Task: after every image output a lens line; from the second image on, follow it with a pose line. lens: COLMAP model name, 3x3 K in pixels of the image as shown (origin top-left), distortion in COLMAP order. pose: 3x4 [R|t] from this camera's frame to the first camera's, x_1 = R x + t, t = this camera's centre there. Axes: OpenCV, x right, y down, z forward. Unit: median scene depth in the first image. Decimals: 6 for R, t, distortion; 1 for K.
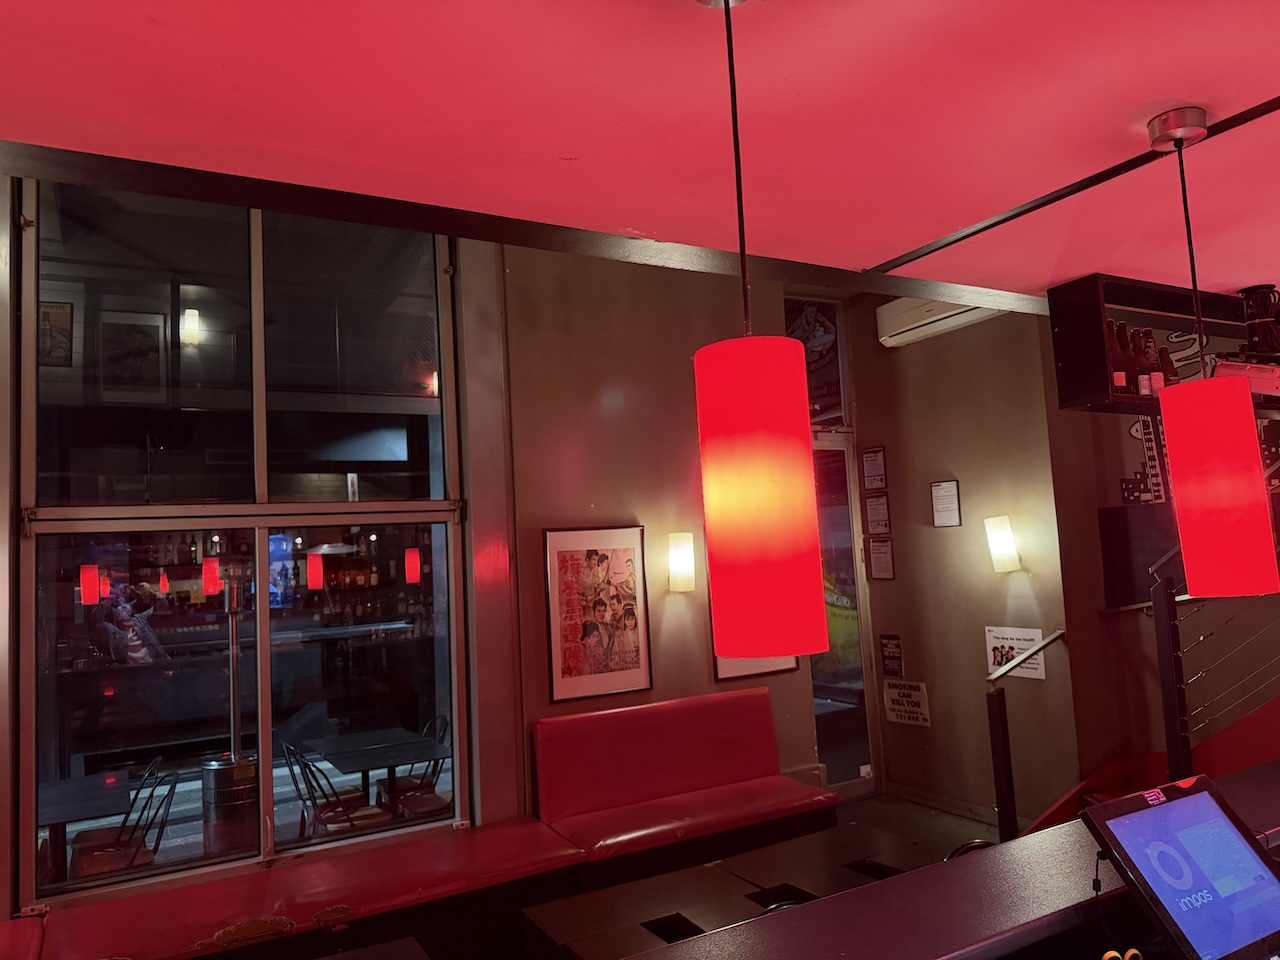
lens RADIAL K [[894.4, 0, 629.4], [0, 894.4, 478.7], [0, 0, 1]] dist [0.004693, -0.006626]
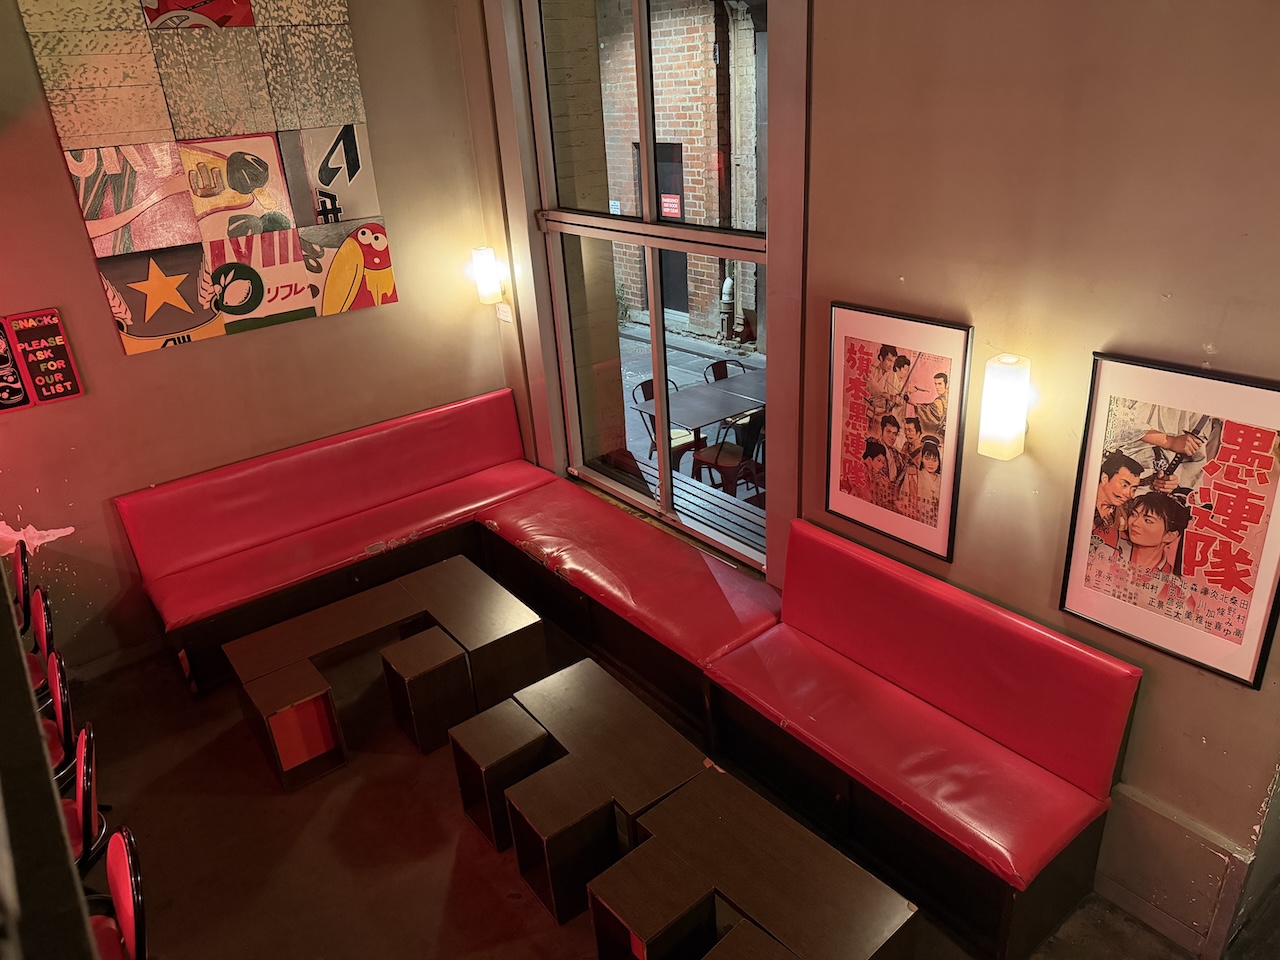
lens RADIAL K [[894.4, 0, 629.4], [0, 894.4, 478.7], [0, 0, 1]] dist [0.004693, -0.006626]
pose [[0.146192, 0.445653, -0.883188, 0.573847], [0.147119, 0.873058, 0.464893, -0.177041], [0.978256, -0.197897, 0.062070, 0.744163]]
